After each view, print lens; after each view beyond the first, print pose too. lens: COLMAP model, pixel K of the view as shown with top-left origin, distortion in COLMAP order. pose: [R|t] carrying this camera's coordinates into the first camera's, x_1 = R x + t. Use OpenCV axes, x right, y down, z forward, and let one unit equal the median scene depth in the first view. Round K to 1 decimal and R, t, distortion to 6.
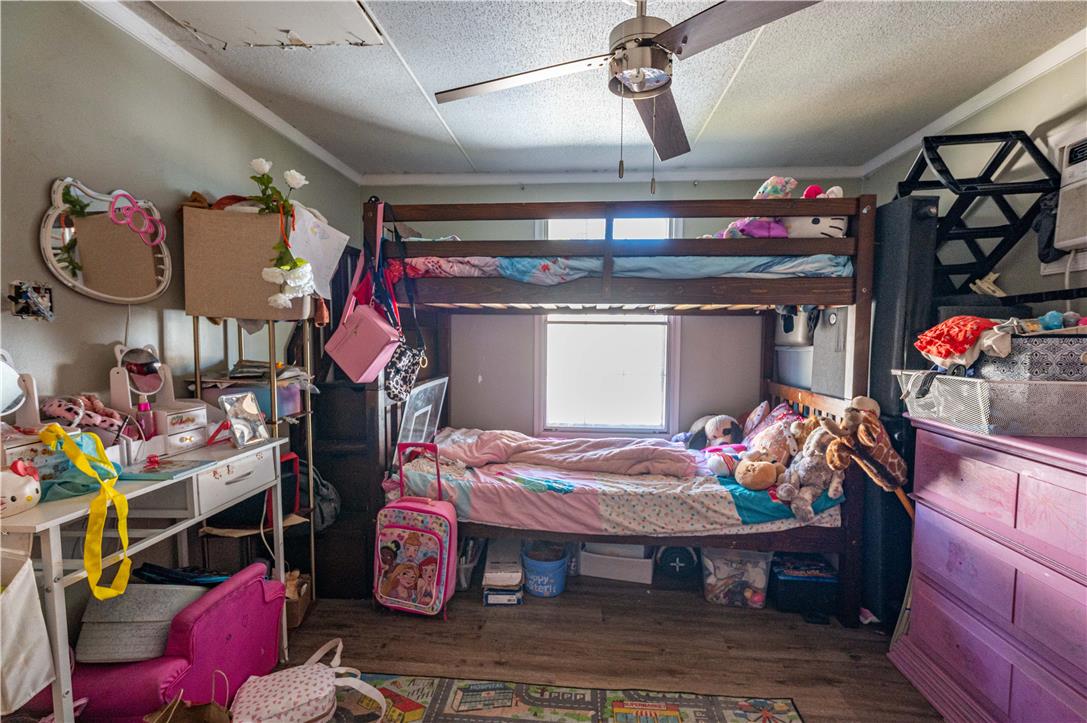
lens RADIAL K [[494.5, 0, 547.6], [0, 494.5, 361.7], [0, 0, 1]] dist [-0.000823, 0.000856]
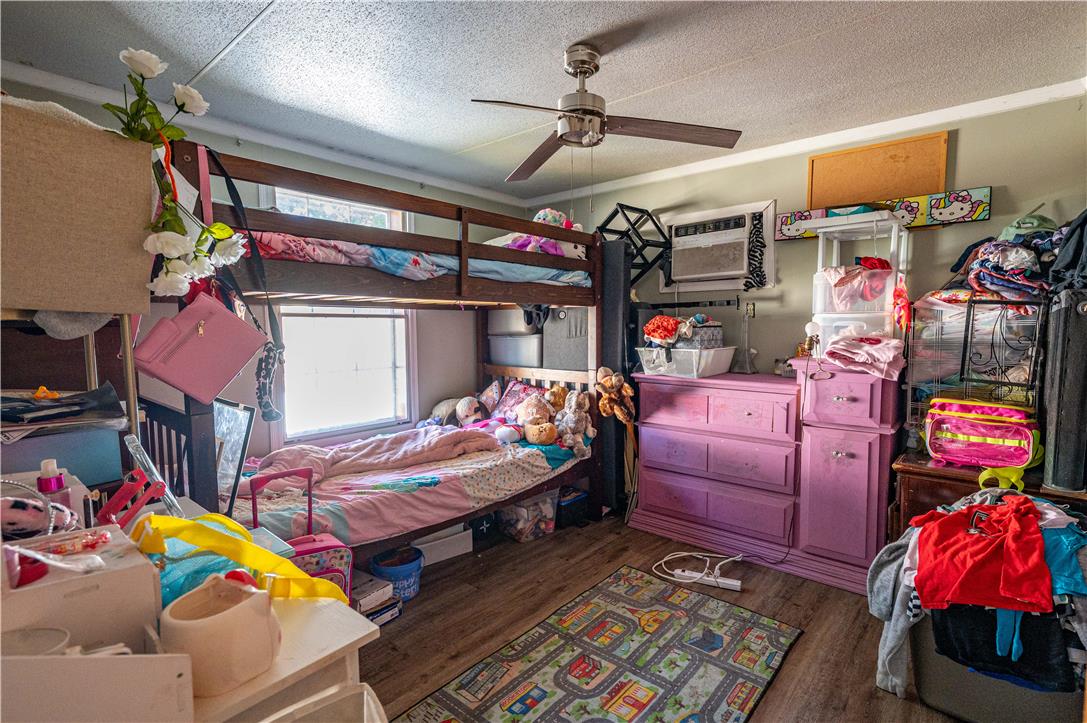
lens RADIAL K [[507.8, 0, 566.1], [0, 507.8, 359.9], [0, 0, 1]] dist [0.002418, 0.000535]
pose [[0.578242, -0.065376, 0.813242, -0.664514], [0.052711, 0.997695, 0.042724, -0.023277], [-0.814161, 0.018162, 0.580355, 0.173823]]
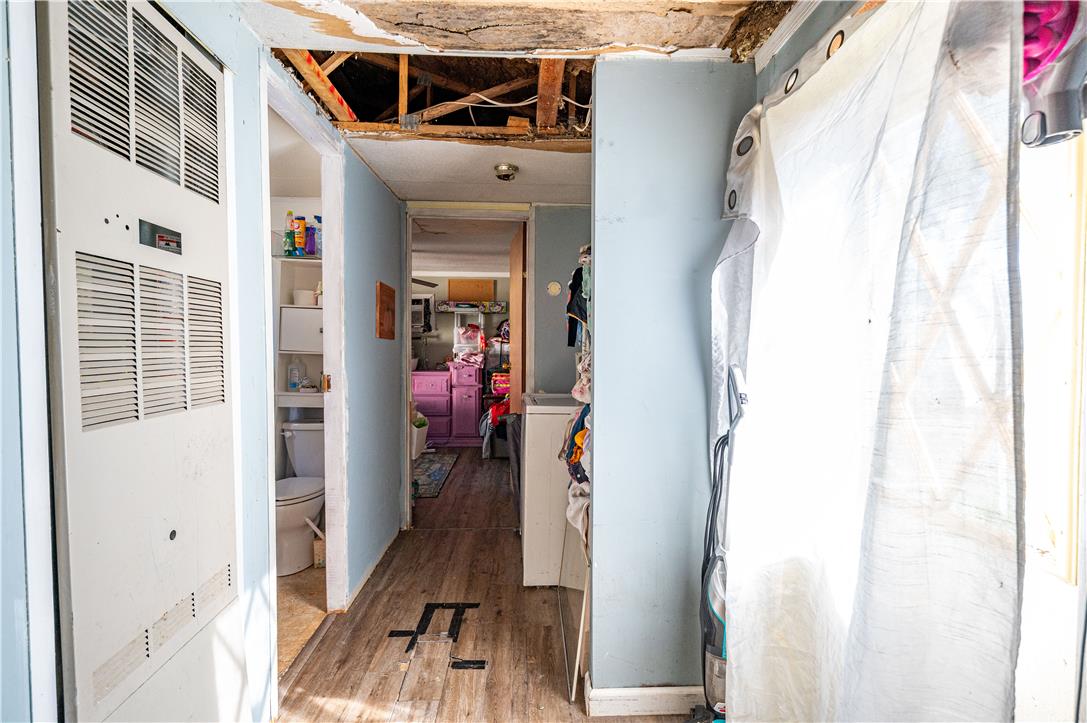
lens RADIAL K [[494.5, 0, 547.6], [0, 494.5, 361.7], [0, 0, 1]] dist [-0.000823, 0.000856]
pose [[-0.127678, -0.042758, 0.990894, -2.458184], [0.046720, 0.997702, 0.049071, -0.066637], [-0.990715, 0.052560, -0.125387, 0.214008]]
